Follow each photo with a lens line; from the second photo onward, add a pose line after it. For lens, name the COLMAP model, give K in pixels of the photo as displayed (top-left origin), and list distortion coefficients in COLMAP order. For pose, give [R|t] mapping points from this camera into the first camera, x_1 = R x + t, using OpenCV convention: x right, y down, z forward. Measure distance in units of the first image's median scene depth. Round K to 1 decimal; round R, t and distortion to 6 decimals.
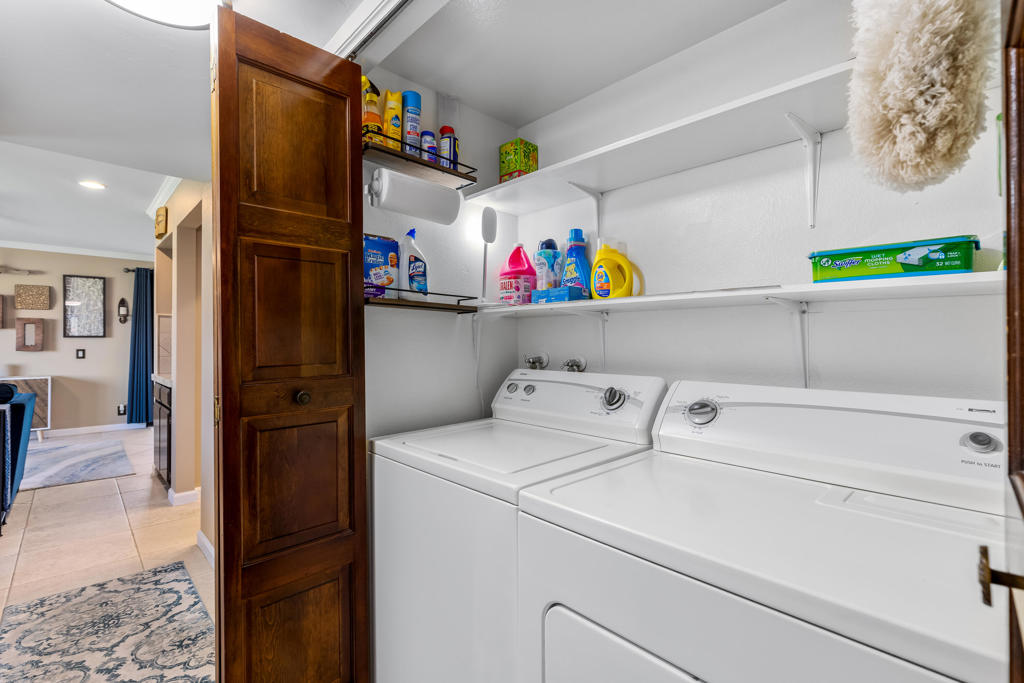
lens RADIAL K [[464.5, 0, 513.2], [0, 464.5, 337.9], [0, 0, 1]] dist [0.000311, -0.000849]
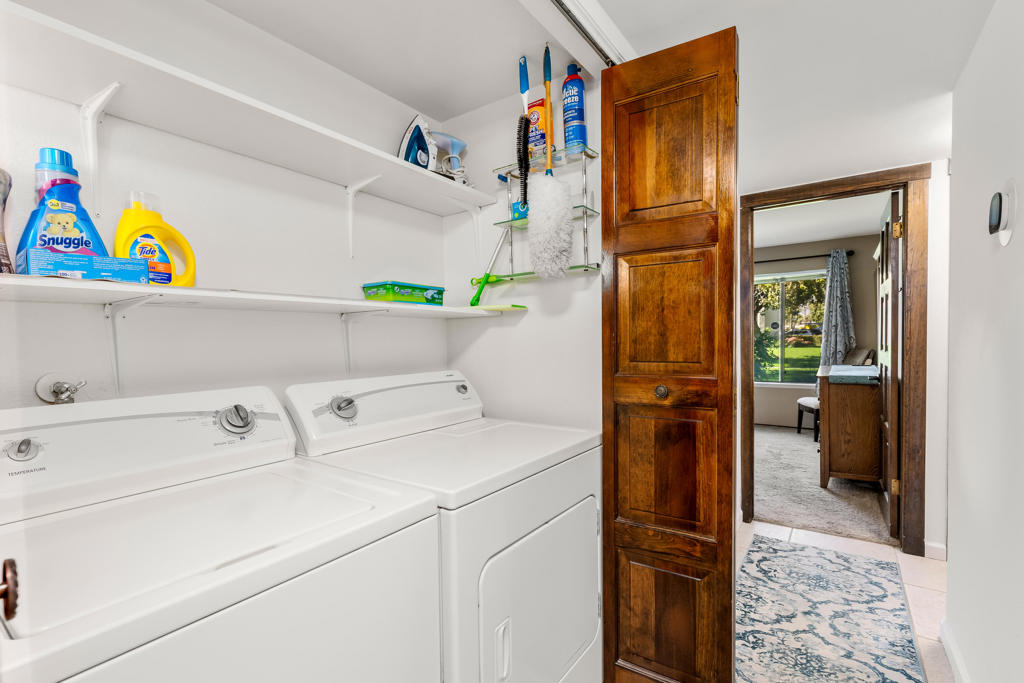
lens RADIAL K [[464.5, 0, 521.1], [0, 464.5, 350.5], [0, 0, 1]] dist [0.000311, -0.000849]
pose [[-0.199416, -0.022607, 0.979654, -0.746425], [0.008668, 0.999654, 0.024833, -0.000690], [-0.979877, 0.013443, -0.199151, 0.784385]]
